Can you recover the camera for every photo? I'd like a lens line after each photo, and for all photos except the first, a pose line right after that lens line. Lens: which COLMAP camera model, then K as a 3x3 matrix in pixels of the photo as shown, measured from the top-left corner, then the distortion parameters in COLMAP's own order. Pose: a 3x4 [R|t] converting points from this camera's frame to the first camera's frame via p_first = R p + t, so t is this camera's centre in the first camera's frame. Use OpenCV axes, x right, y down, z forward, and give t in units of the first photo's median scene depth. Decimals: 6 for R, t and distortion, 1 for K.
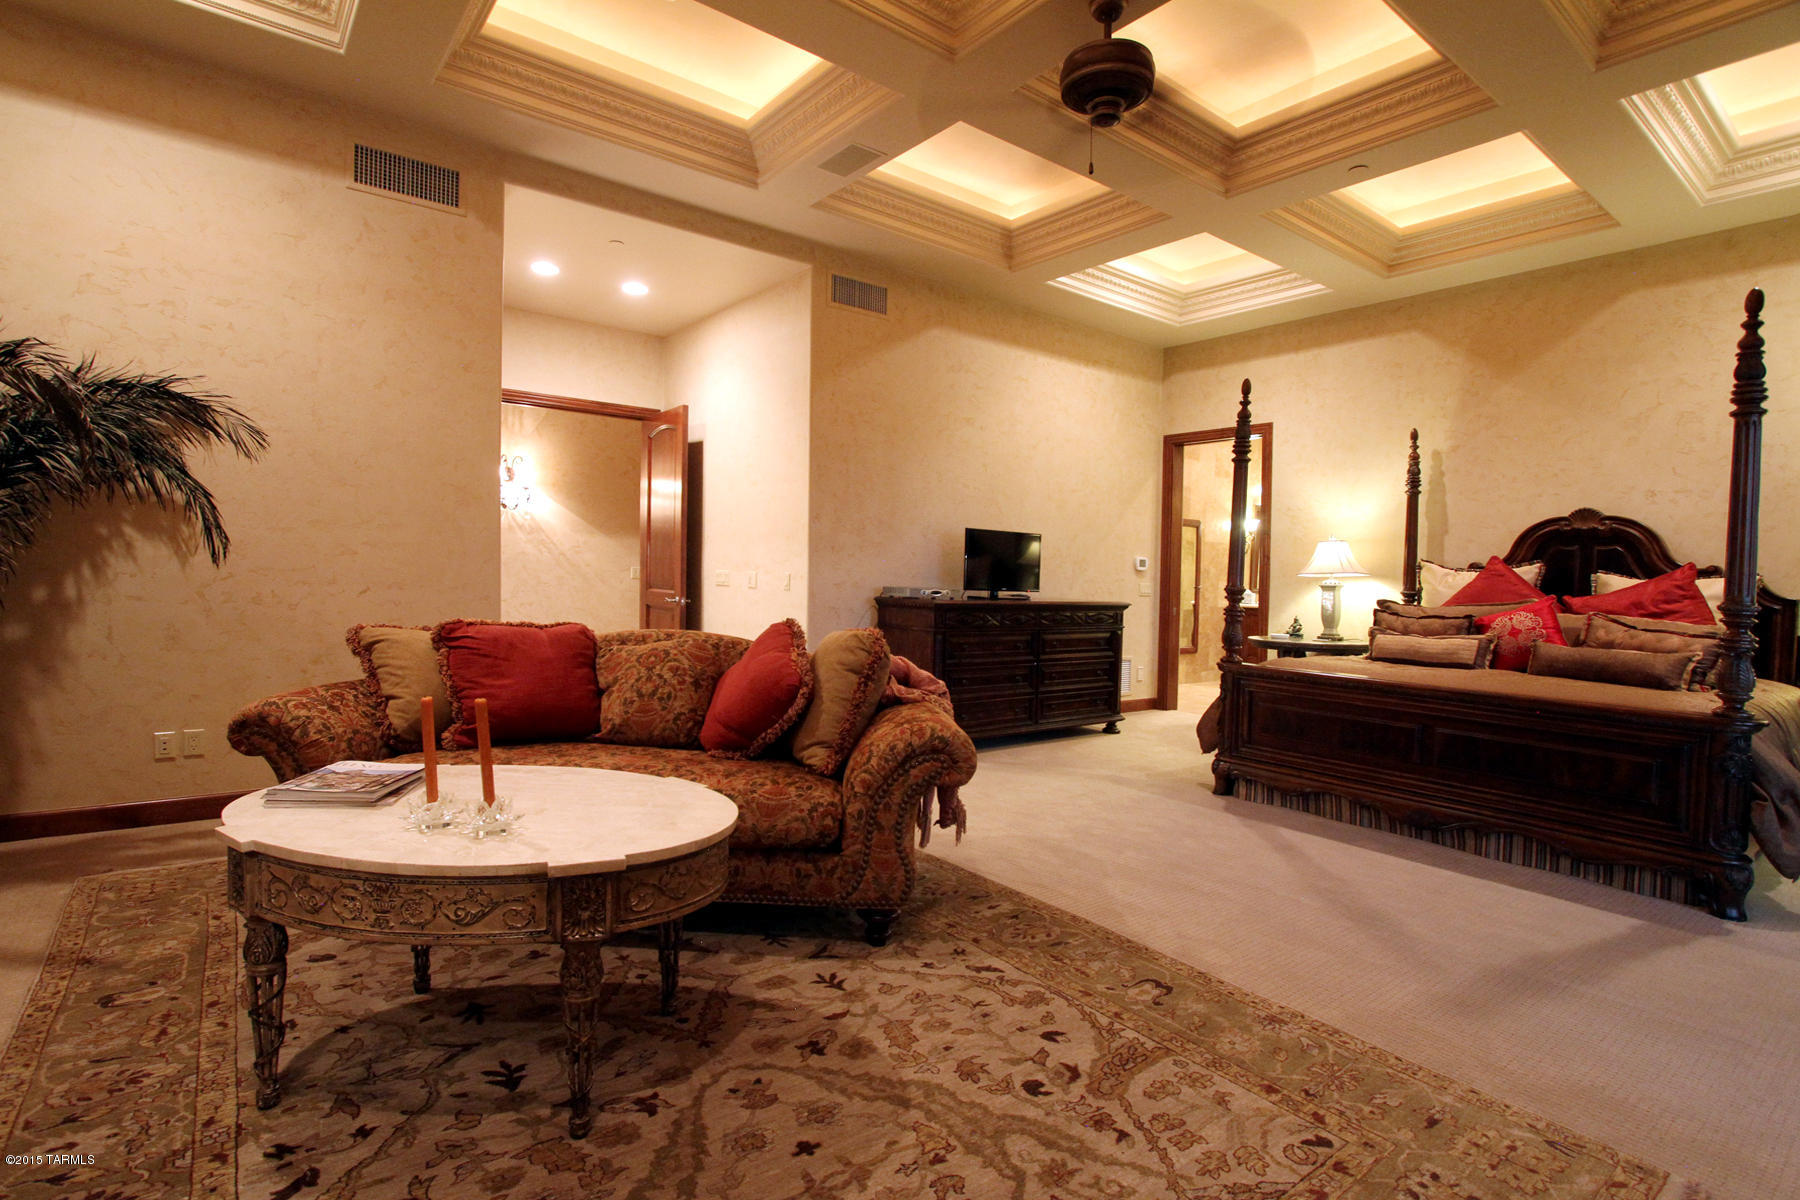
lens RADIAL K [[866.8, 0, 881.0], [0, 866.8, 597.8], [0, 0, 1]] dist [-0.012494, -0.002269]
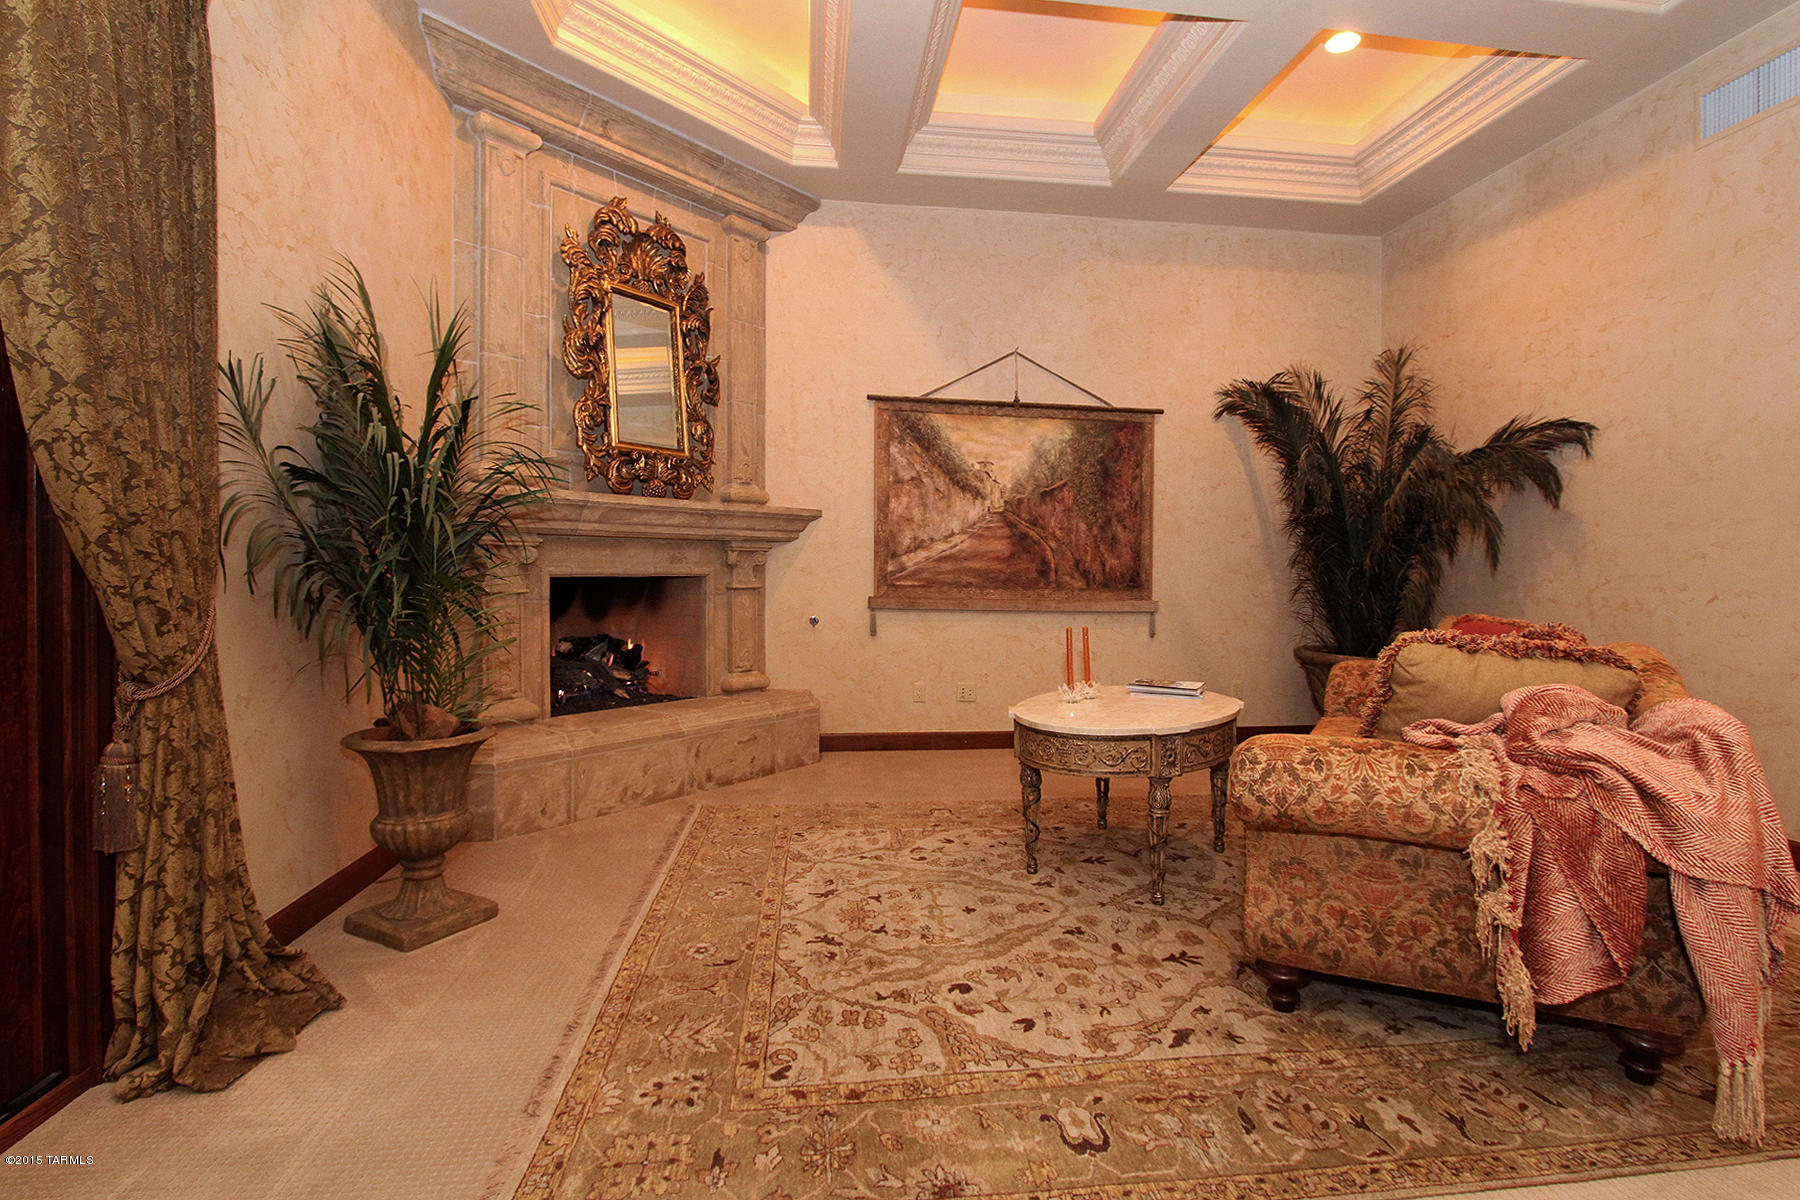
lens RADIAL K [[866.8, 0, 834.1], [0, 866.8, 604.0], [0, 0, 1]] dist [-0.012494, -0.002269]
pose [[-0.572739, 0.002982, -0.819732, 1.239394], [-0.046556, 0.998261, 0.036159, 0.013902], [0.818415, 0.058873, -0.571604, 1.502568]]
